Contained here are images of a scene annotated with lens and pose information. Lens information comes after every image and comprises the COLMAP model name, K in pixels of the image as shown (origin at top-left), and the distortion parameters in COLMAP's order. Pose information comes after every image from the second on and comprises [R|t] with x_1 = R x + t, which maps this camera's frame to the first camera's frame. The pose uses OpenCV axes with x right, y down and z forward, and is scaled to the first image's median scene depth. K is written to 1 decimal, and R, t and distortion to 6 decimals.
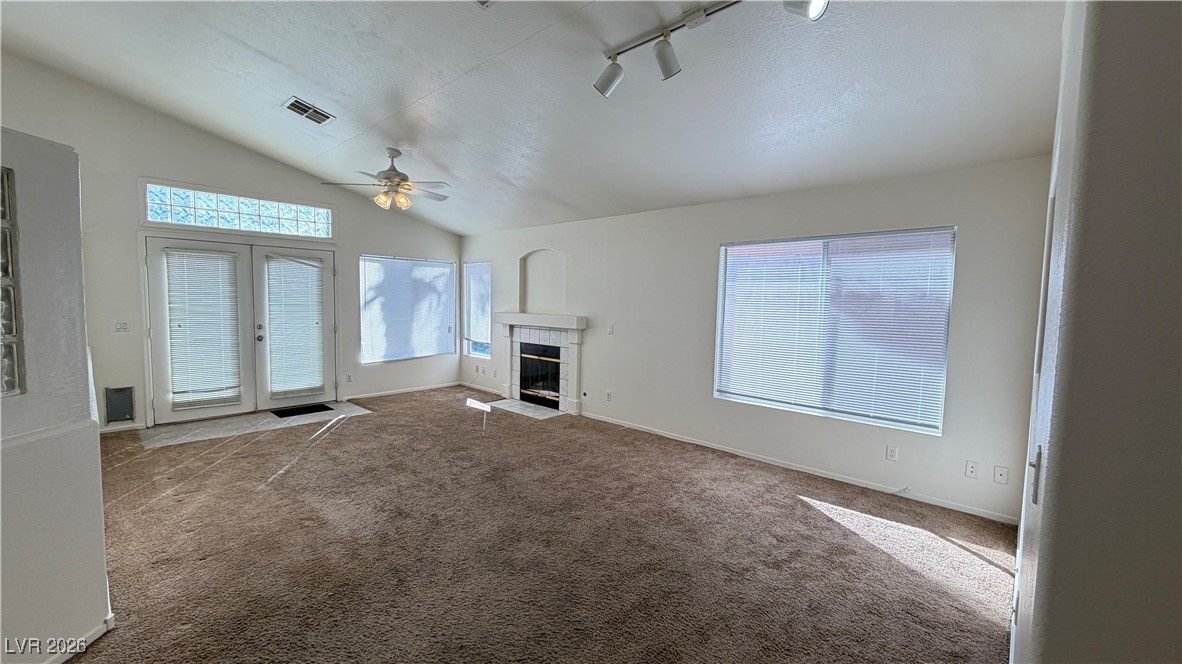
lens RADIAL K [[473.5, 0, 591.0], [0, 473.5, 332.0], [0, 0, 1]] dist [-0.001571, -0.000262]
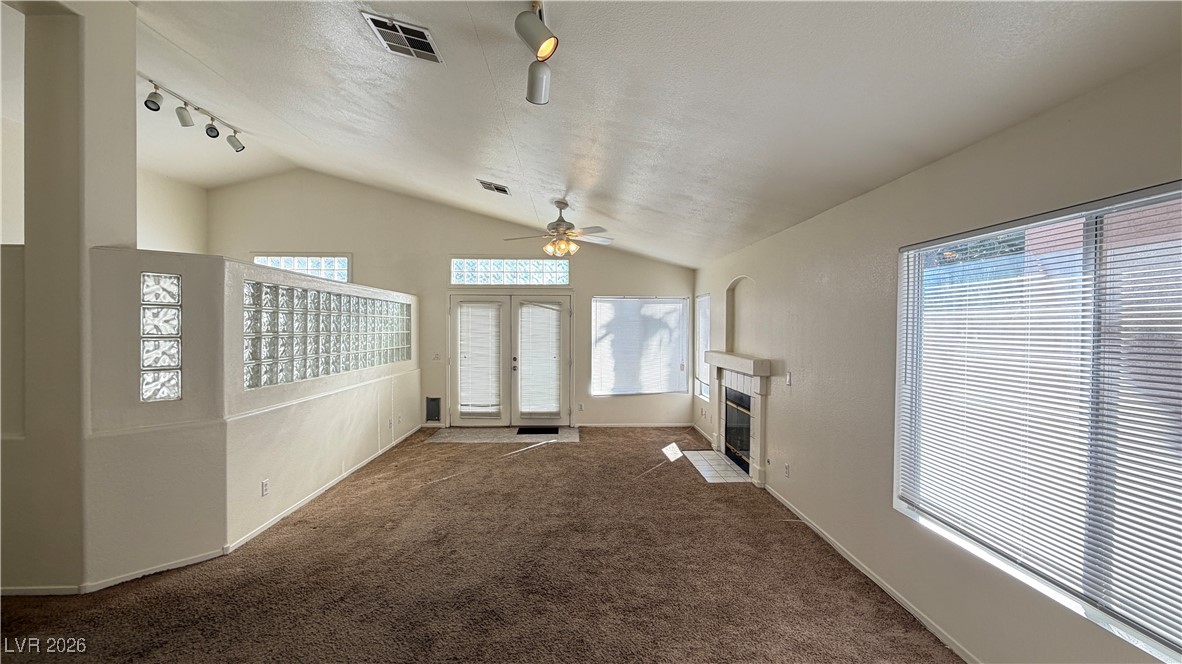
lens RADIAL K [[473.5, 0, 591.0], [0, 473.5, 332.0], [0, 0, 1]] dist [-0.001571, -0.000262]
pose [[0.700361, -0.006107, -0.713762, 0.357695], [-0.040216, 0.998037, -0.048001, -0.031768], [0.712655, 0.062323, 0.698741, 0.265030]]
